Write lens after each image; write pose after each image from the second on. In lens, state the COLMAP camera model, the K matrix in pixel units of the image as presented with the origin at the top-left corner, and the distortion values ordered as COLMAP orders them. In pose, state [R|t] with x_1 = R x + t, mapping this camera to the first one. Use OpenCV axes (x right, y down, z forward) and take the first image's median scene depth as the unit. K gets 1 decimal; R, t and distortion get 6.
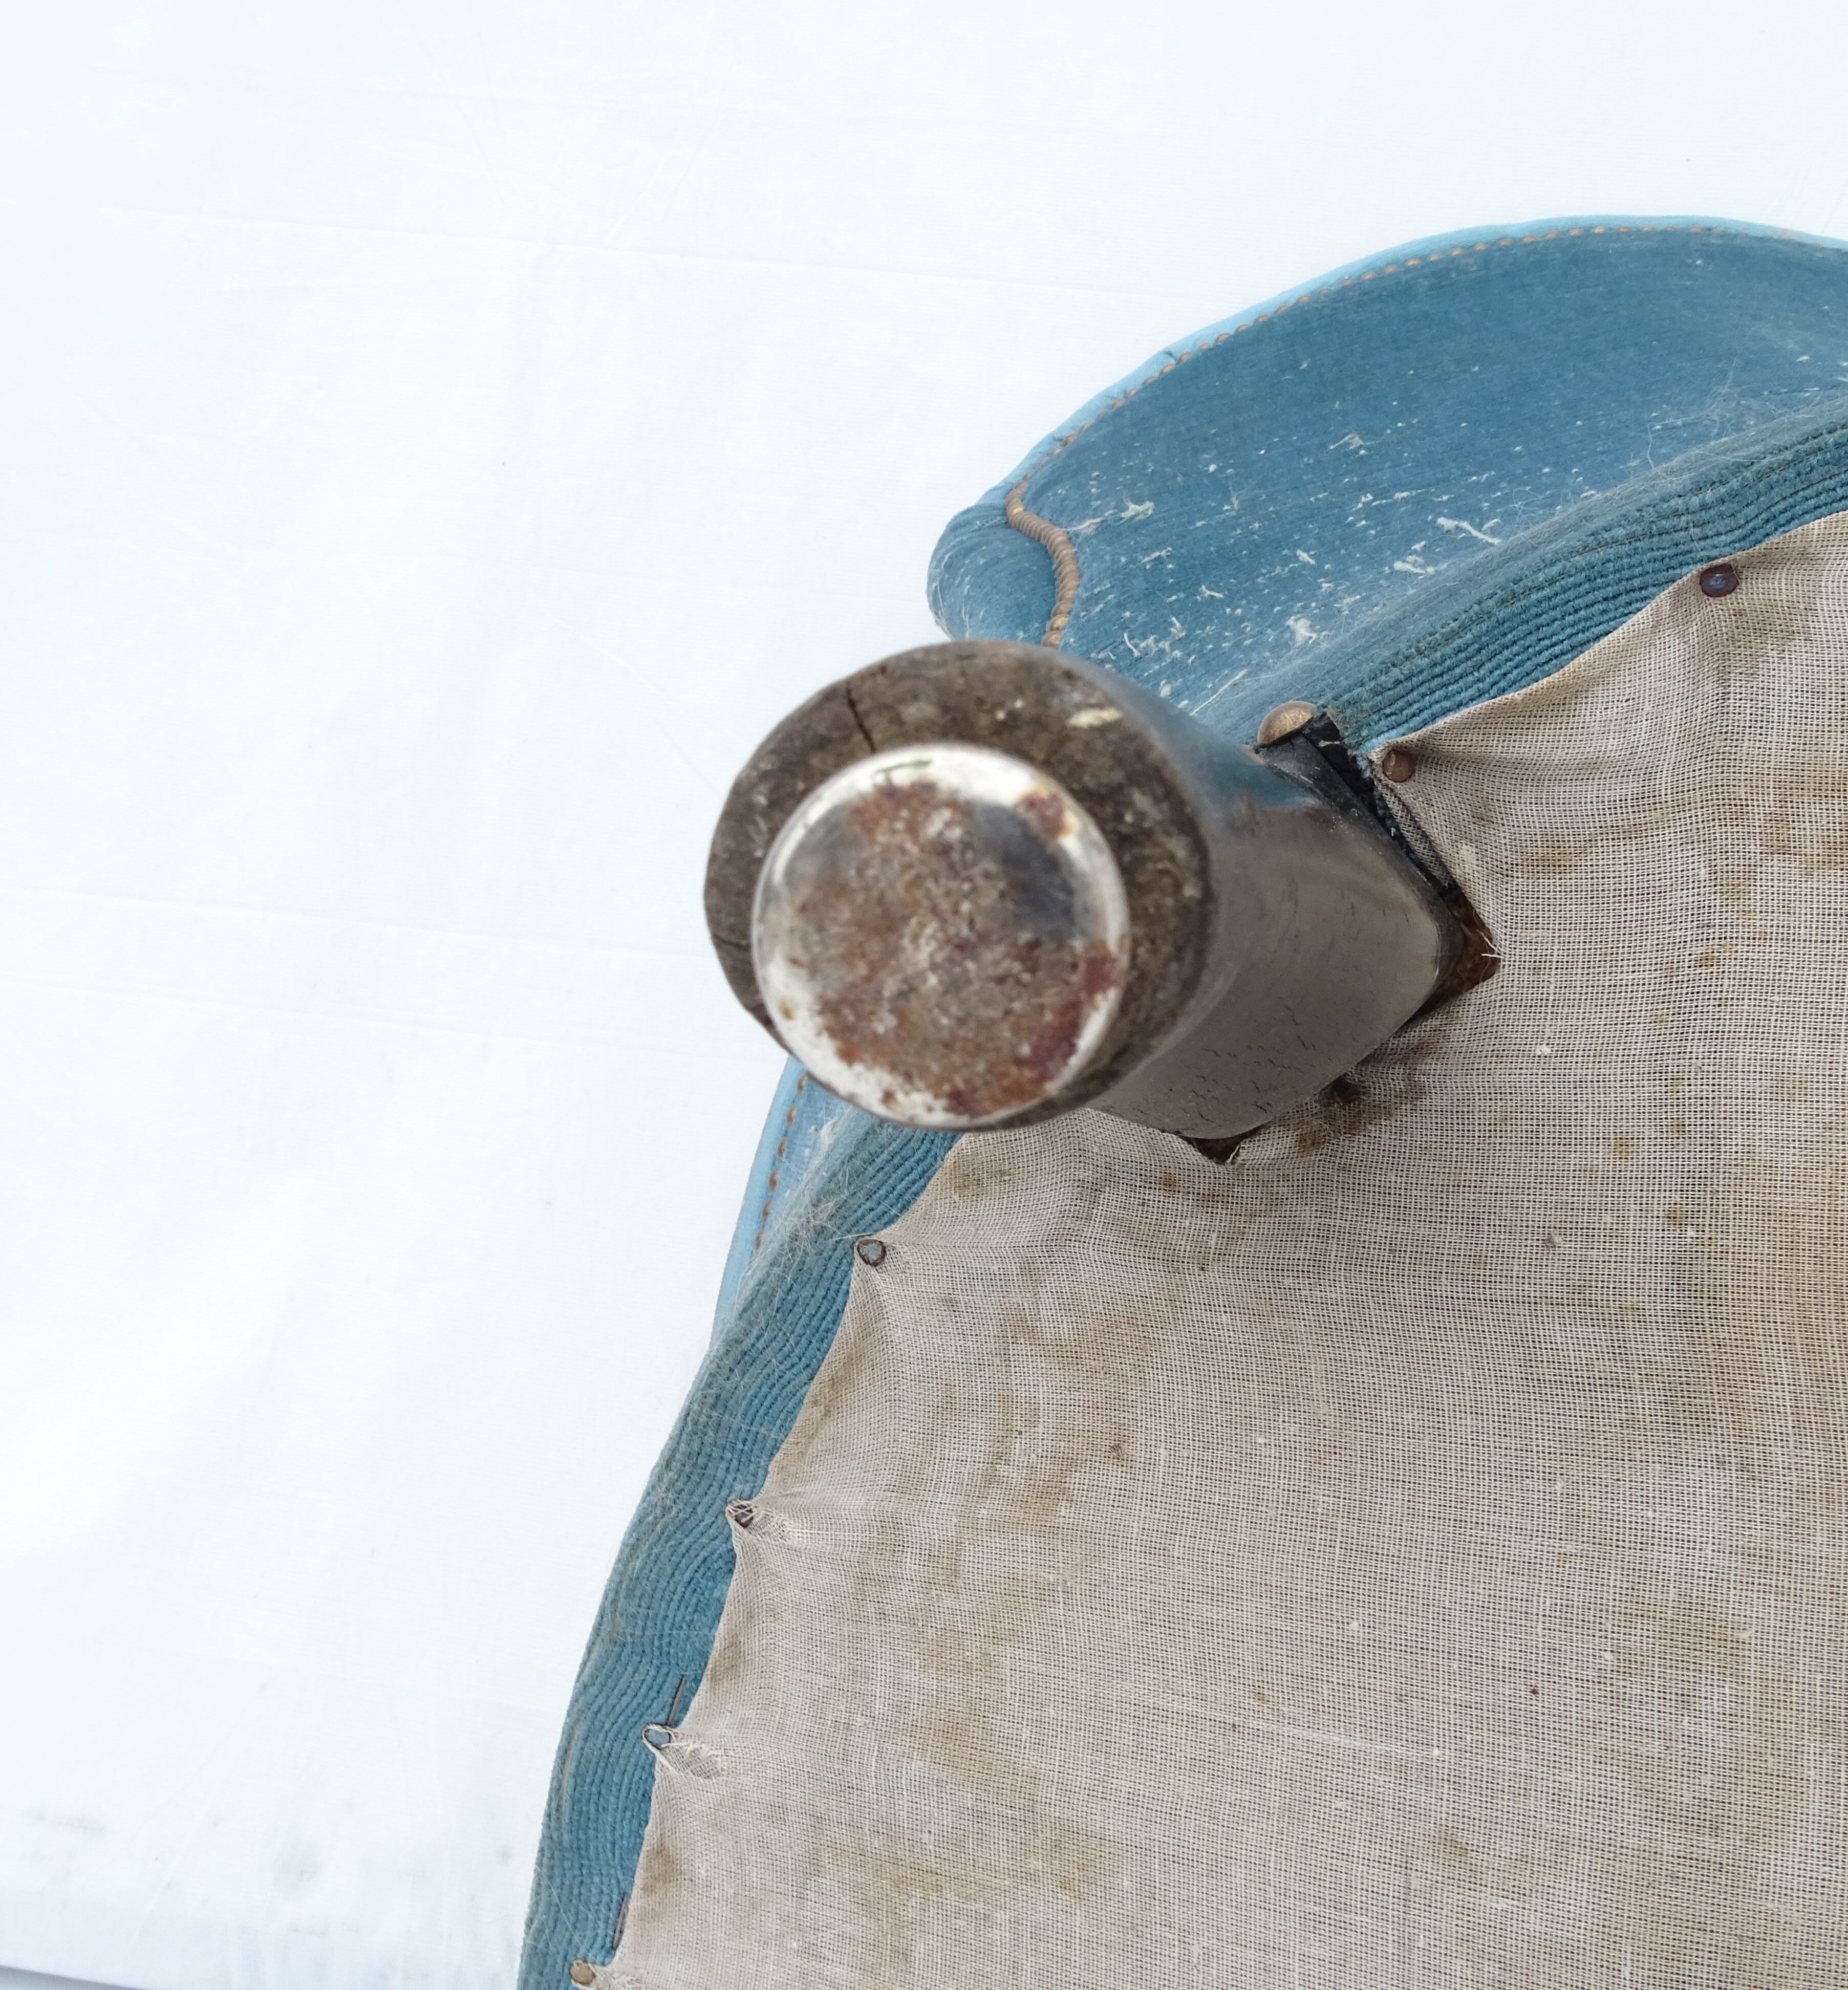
lens RADIAL K [[1586.9, 0, 922.0], [0, 1586.9, 996.6], [0, 0, 1]] dist [-0.024696, 0.003320]
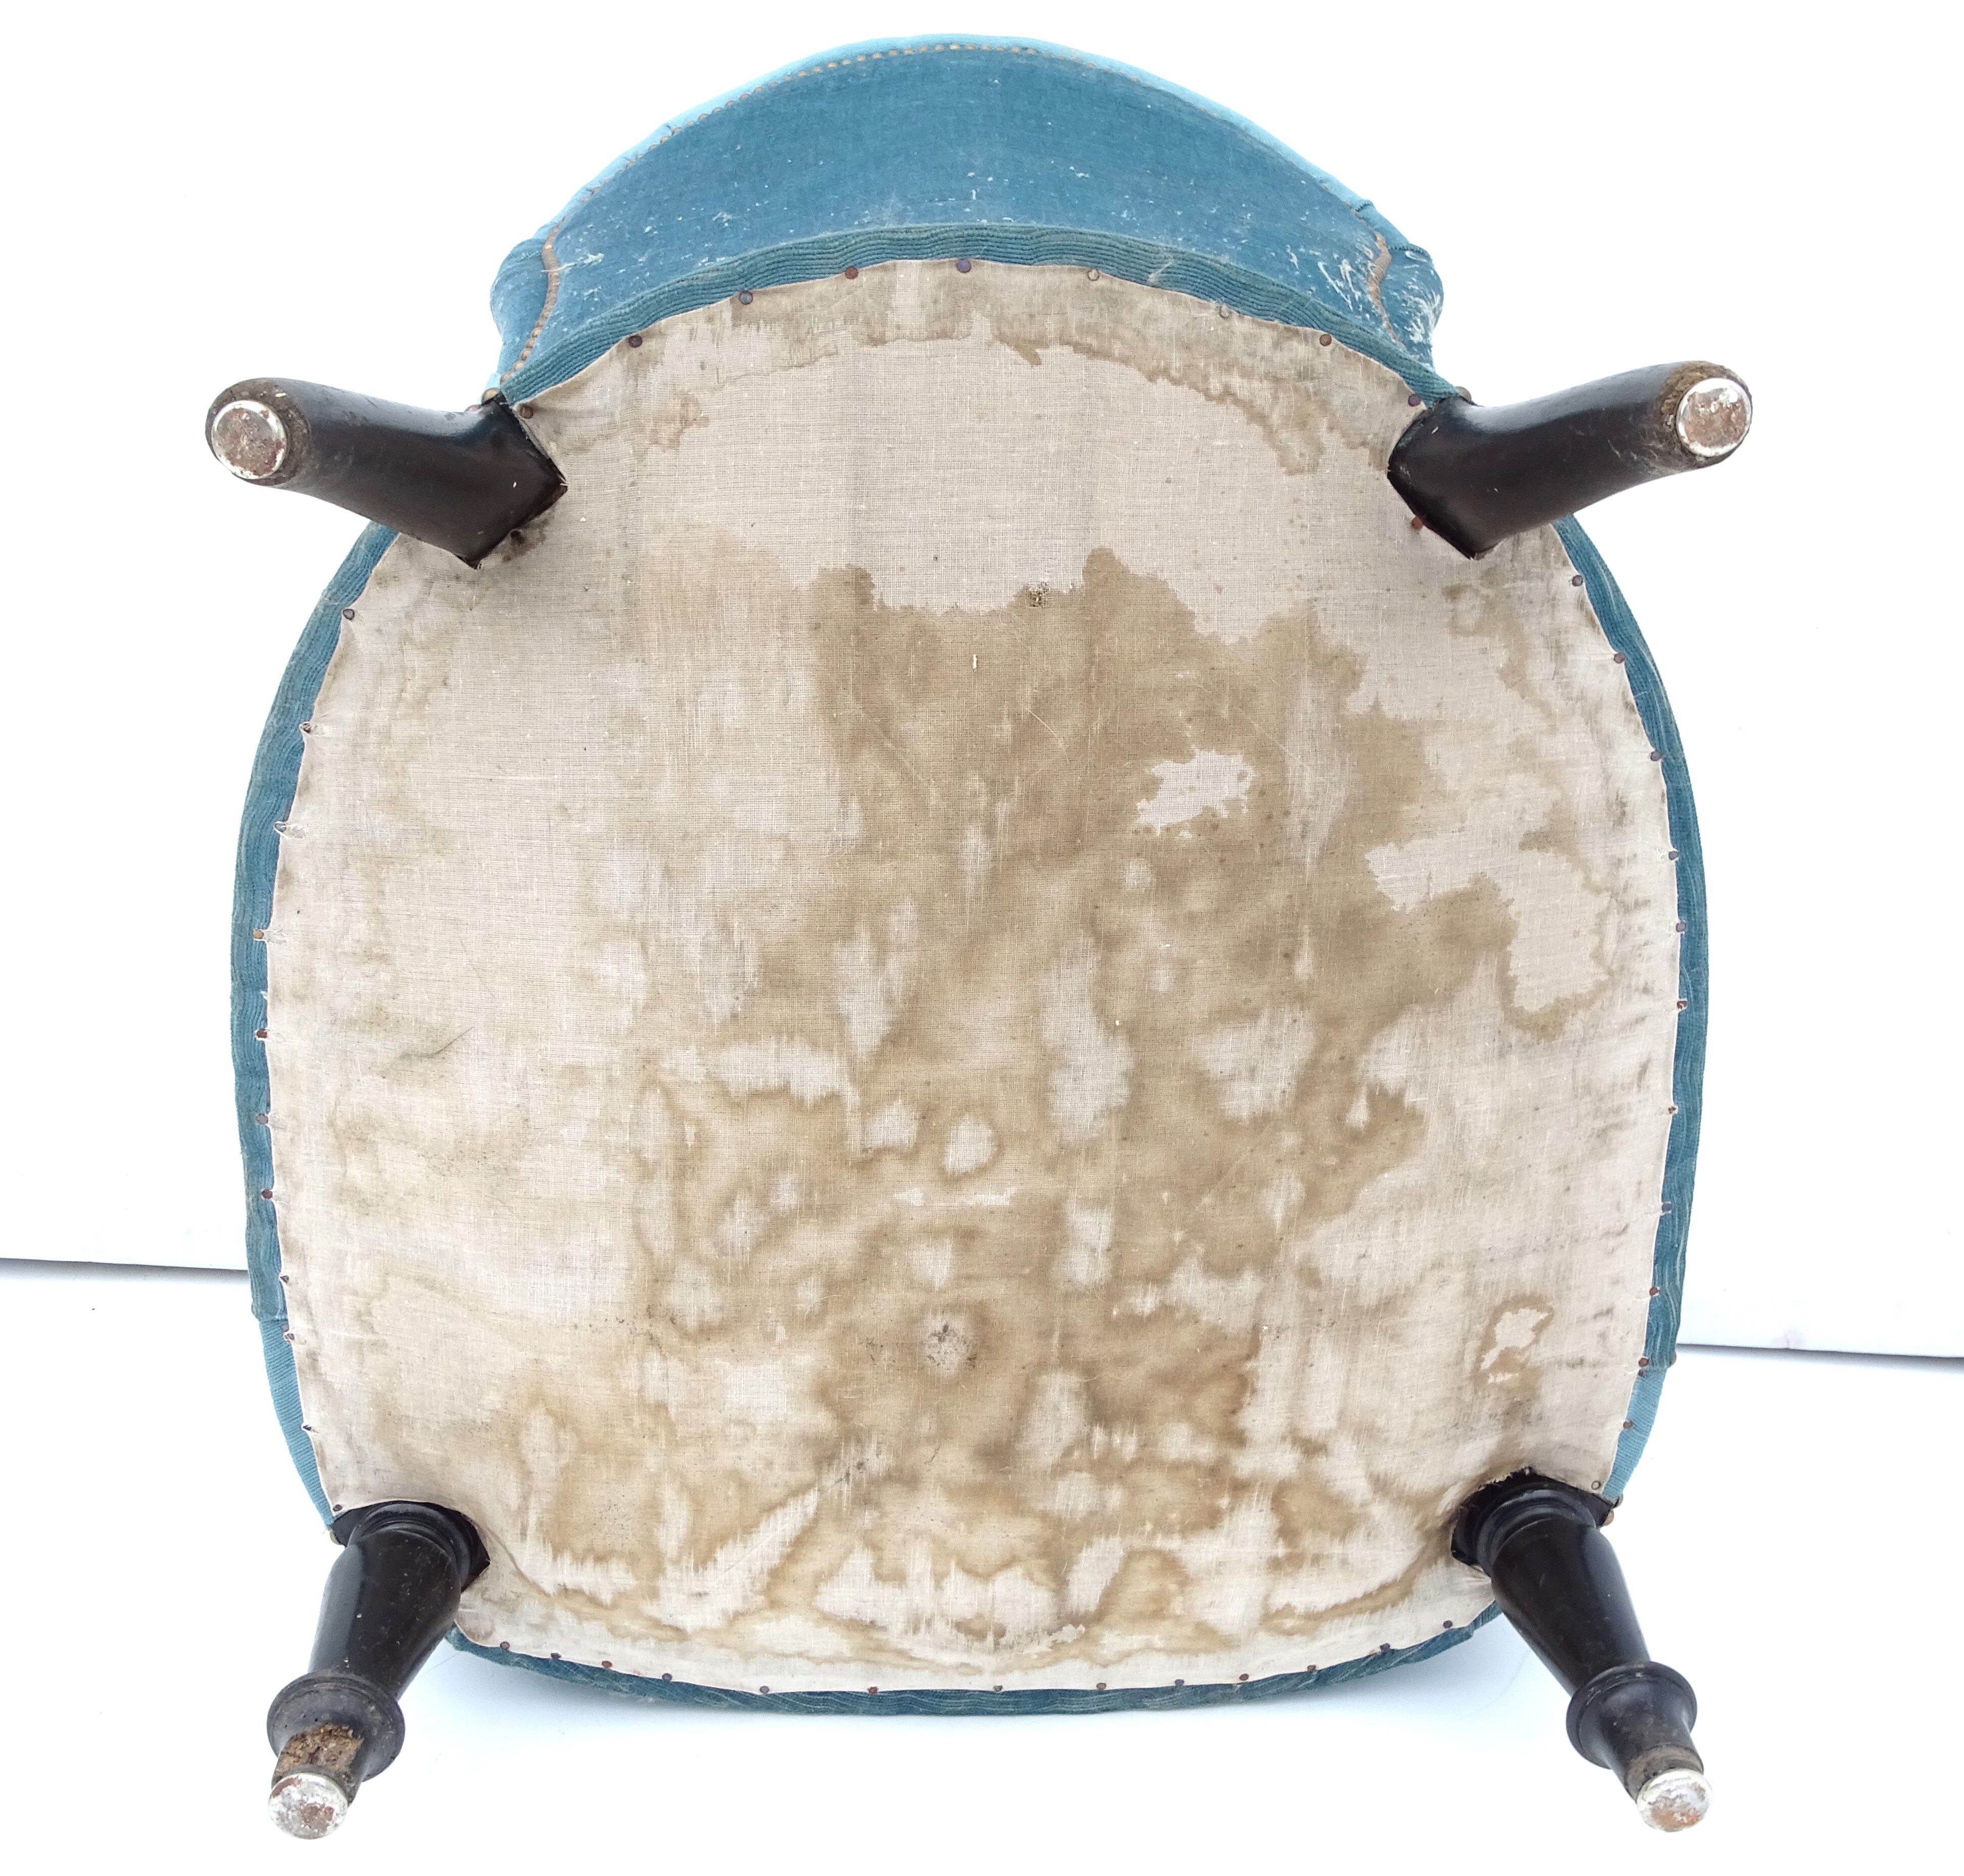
lens RADIAL K [[1620.1, 0, 972.2], [0, 1620.1, 931.9], [0, 0, 1]] dist [-0.016990, 0.011959]
pose [[0.988210, -0.043744, 0.146721, 0.588021], [0.021261, 0.988238, 0.151438, 0.314520], [-0.151620, -0.146533, 0.977517, -1.853329]]
